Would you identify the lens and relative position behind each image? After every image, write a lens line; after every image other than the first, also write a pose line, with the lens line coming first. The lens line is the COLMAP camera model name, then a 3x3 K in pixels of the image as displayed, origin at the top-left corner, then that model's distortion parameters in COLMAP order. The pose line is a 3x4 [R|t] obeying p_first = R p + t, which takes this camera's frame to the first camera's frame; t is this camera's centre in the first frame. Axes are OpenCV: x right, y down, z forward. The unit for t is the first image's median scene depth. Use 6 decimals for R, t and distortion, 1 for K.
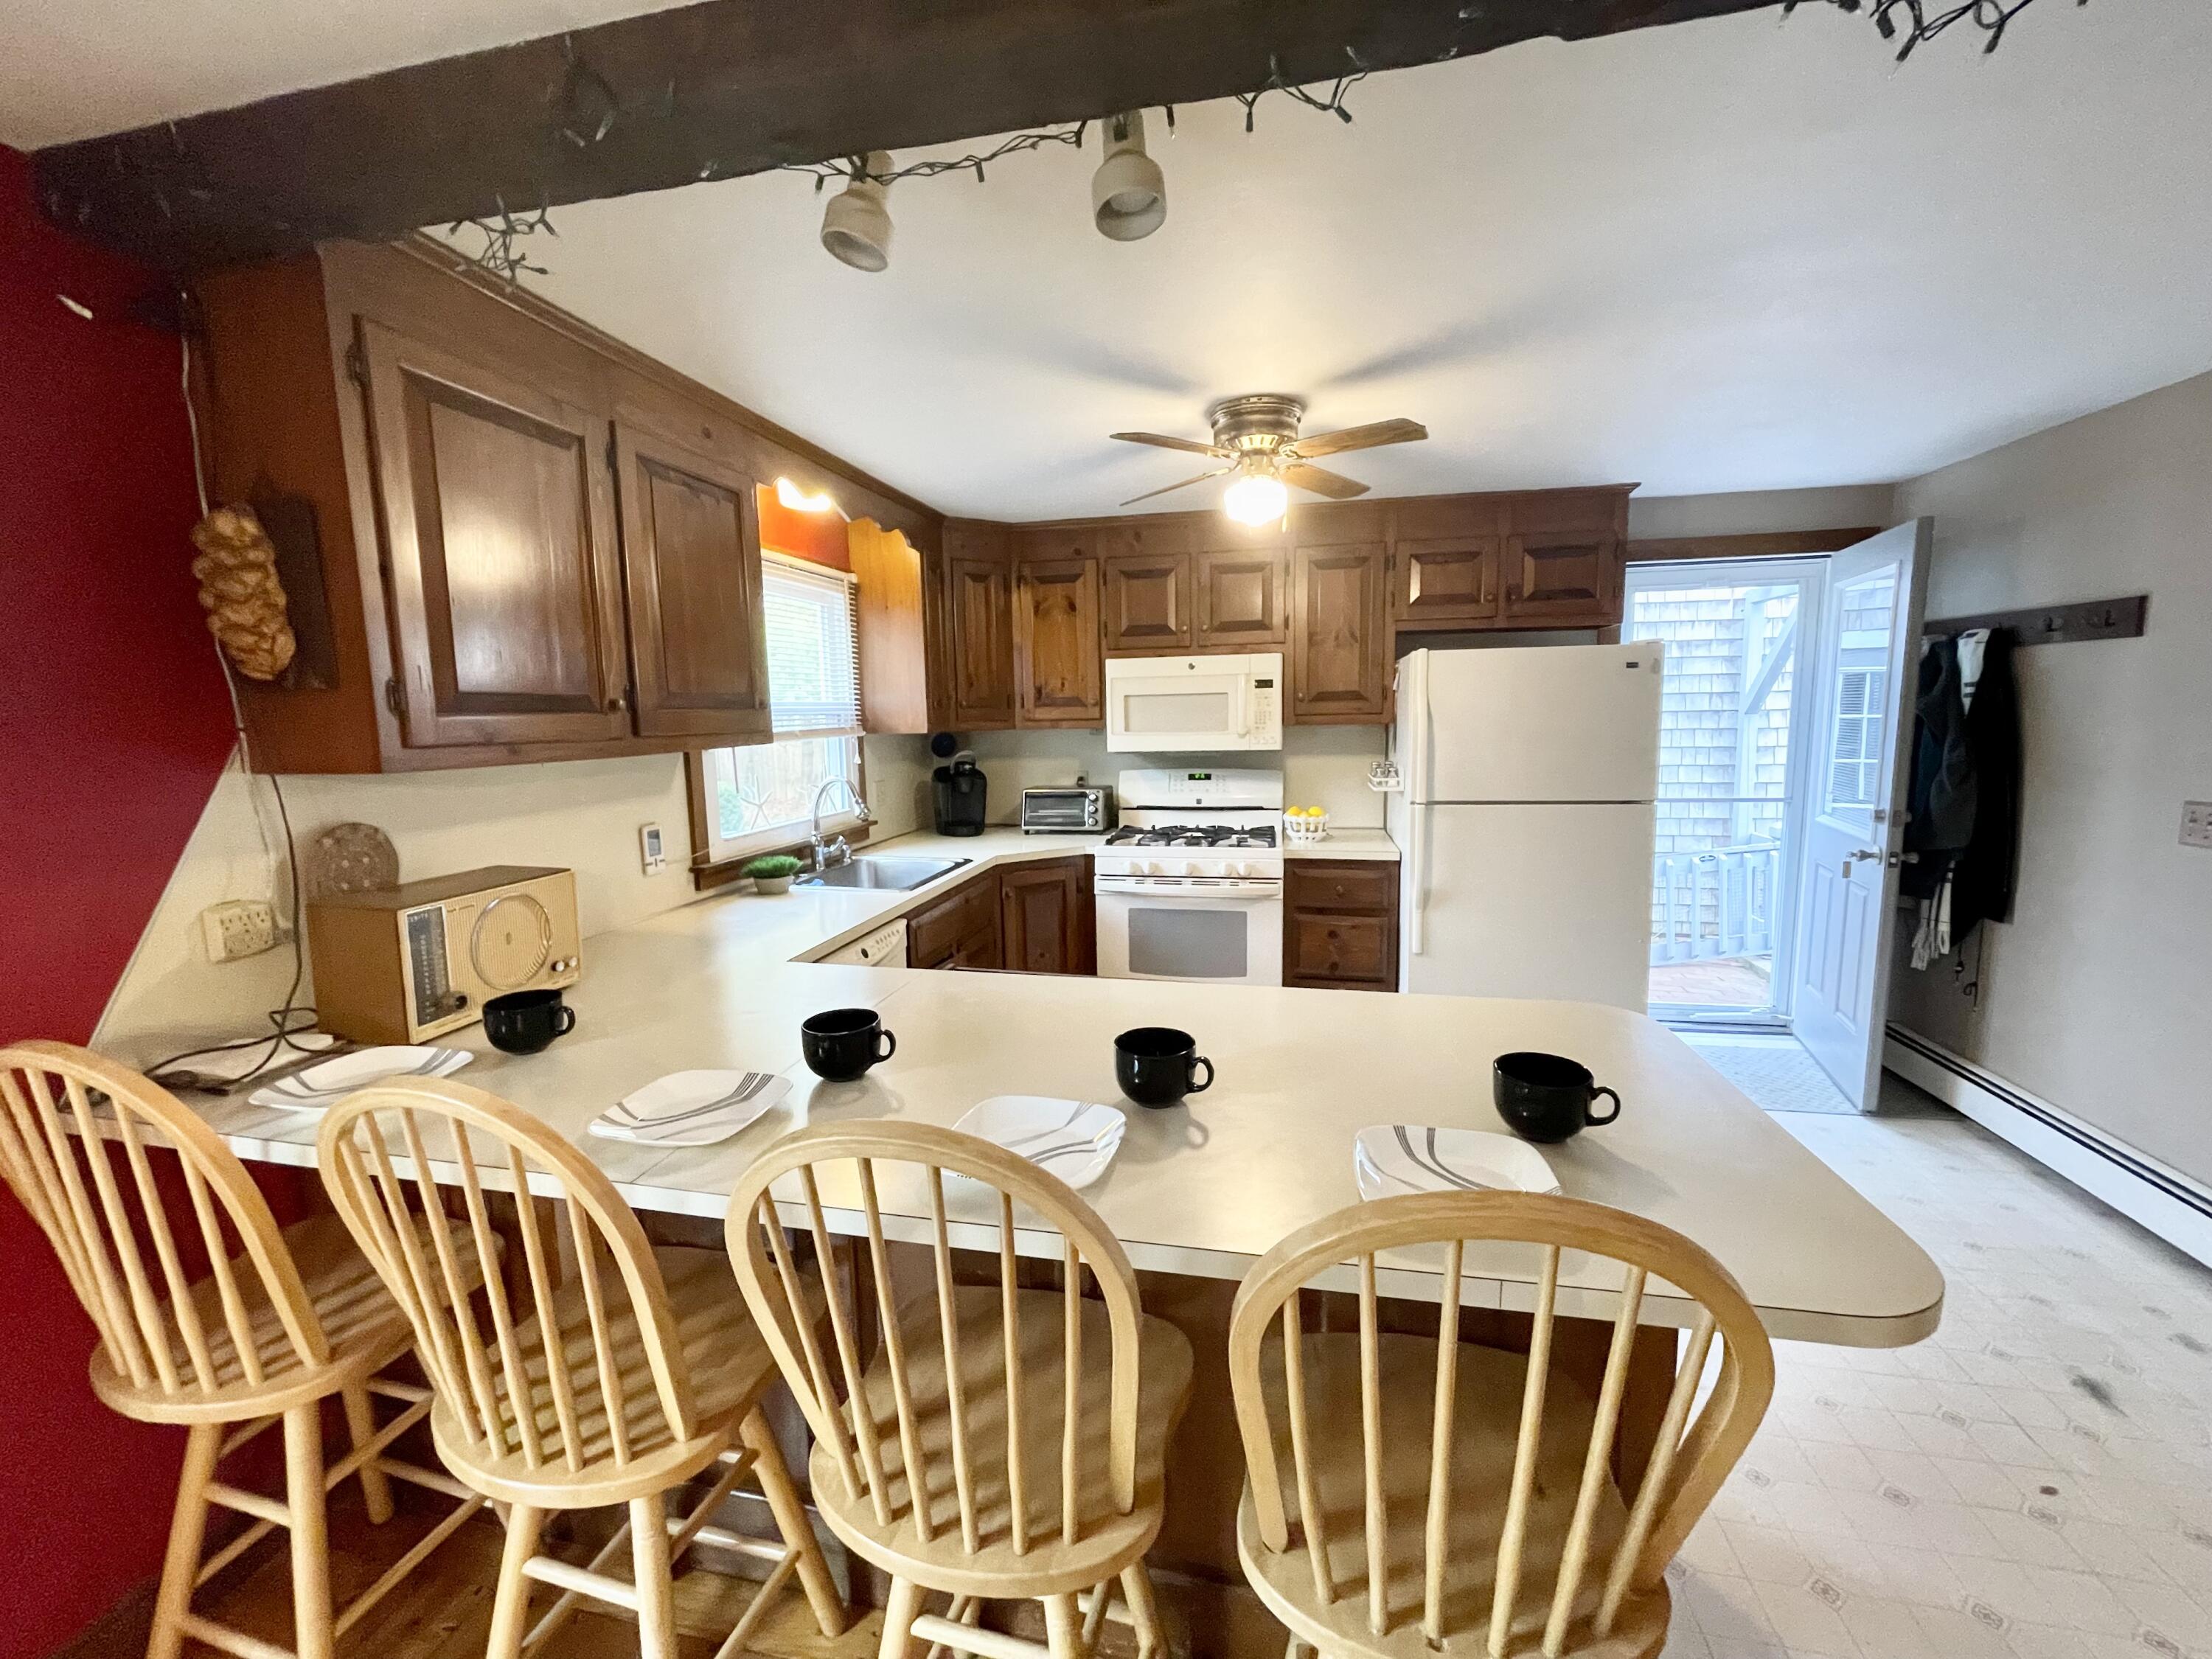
lens RADIAL K [[894.4, 0, 1097.2], [0, 894.4, 822.5], [0, 0, 1]] dist [0.004868, -0.003428]
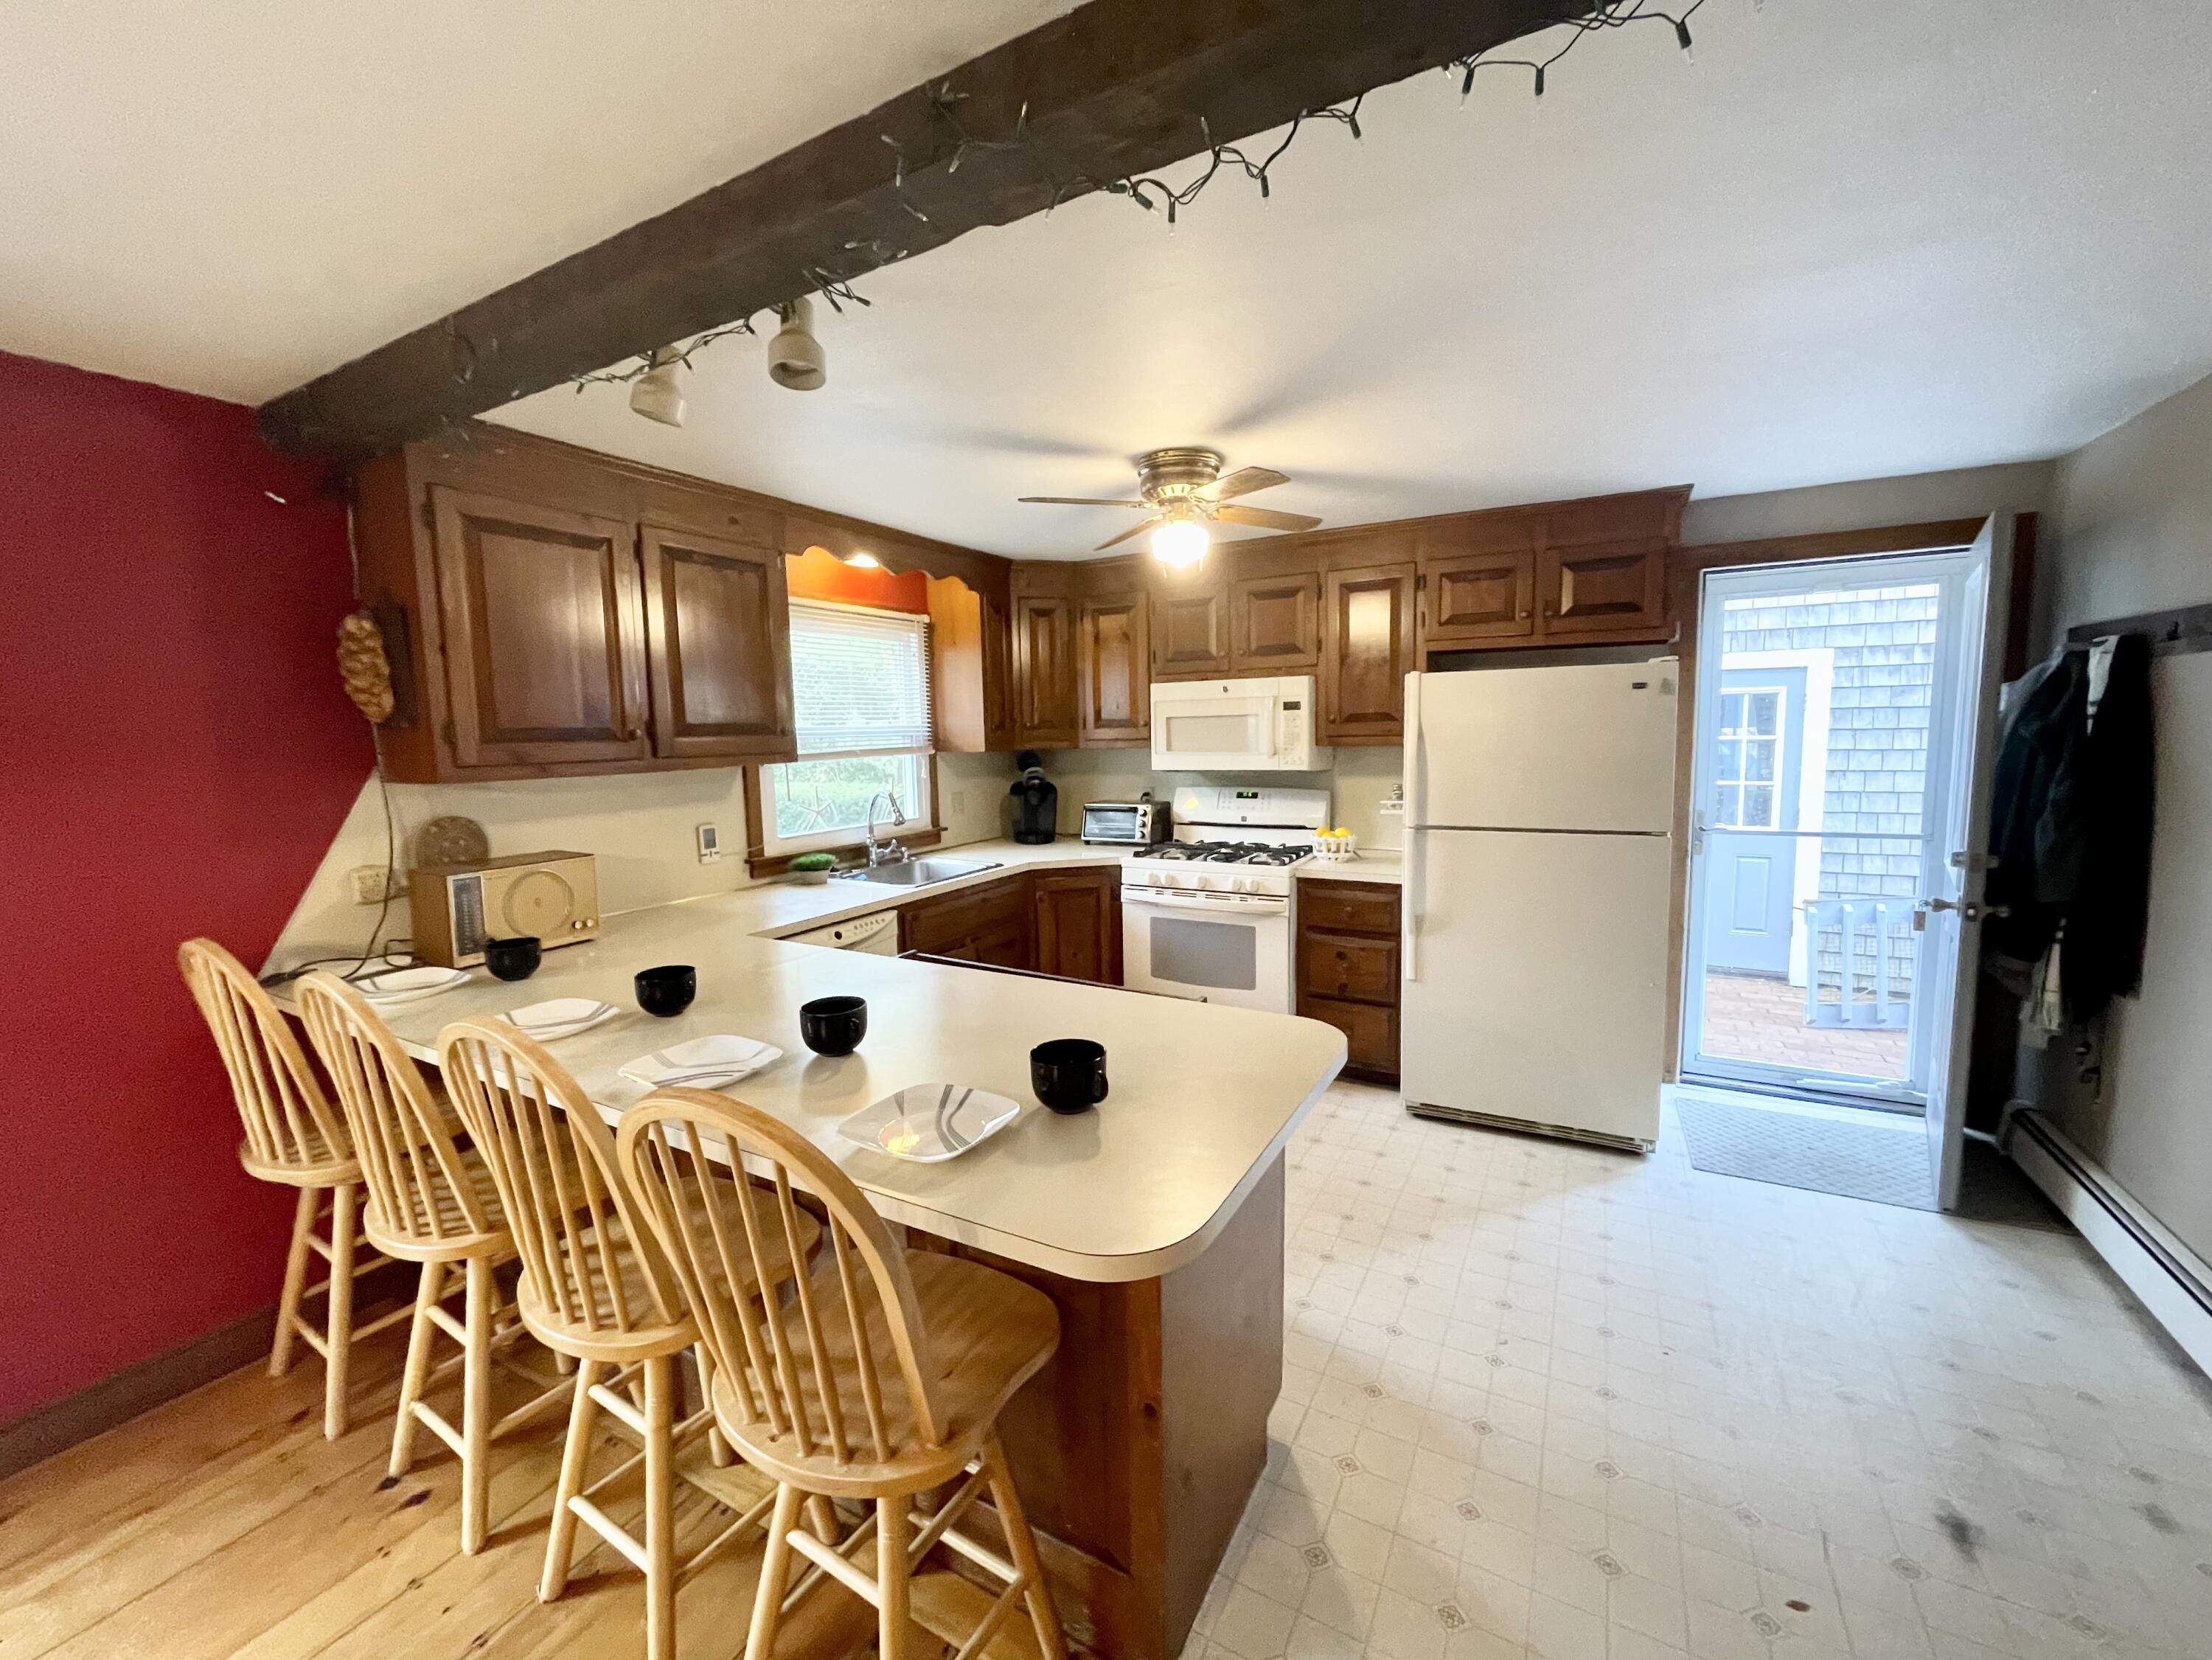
lens RADIAL K [[894.5, 0, 1097.2], [0, 894.5, 823.0], [0, 0, 1]] dist [0.004868, -0.003428]
pose [[0.954219, 0.030095, -0.297593, 0.326622], [-0.033657, 0.999410, -0.006850, -0.007766], [0.297211, 0.016553, 0.954668, -0.046849]]
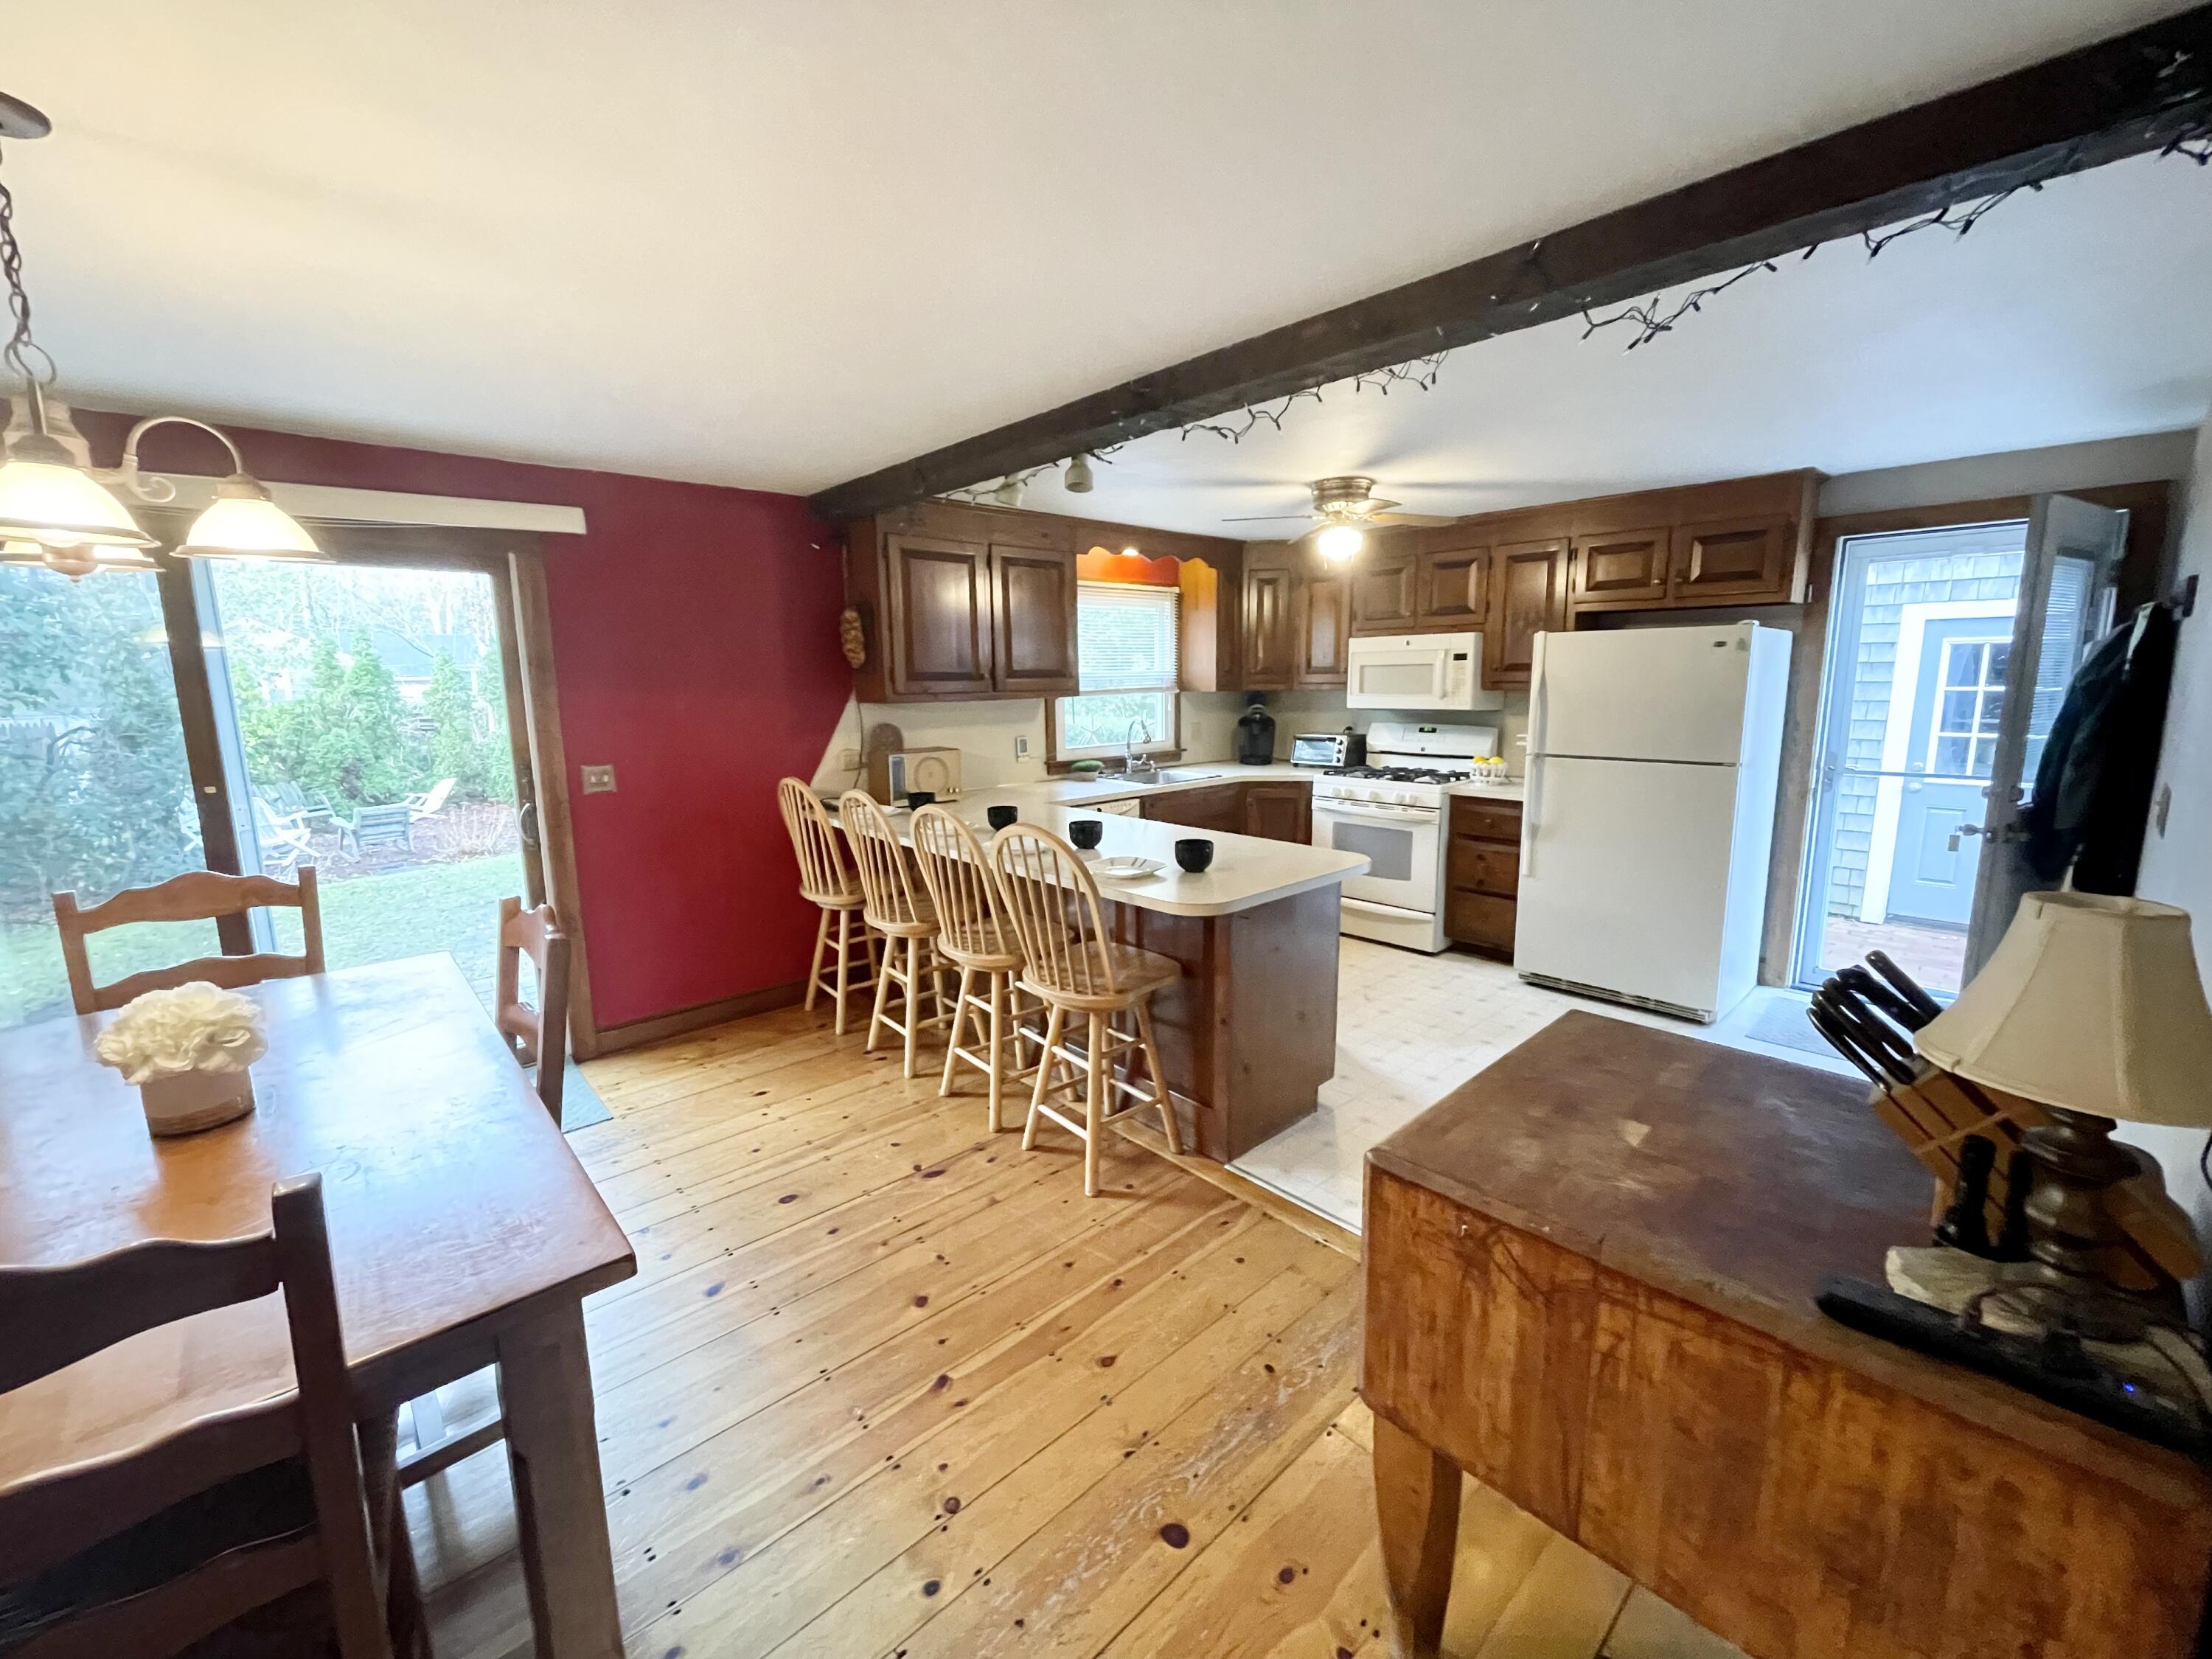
lens RADIAL K [[894.4, 0, 1097.2], [0, 894.4, 822.5], [0, 0, 1]] dist [0.004868, -0.003428]
pose [[0.813466, 0.102120, -0.572577, 0.598784], [-0.073851, 0.994632, 0.072472, 0.027090], [0.576905, -0.016668, 0.816641, -0.385353]]
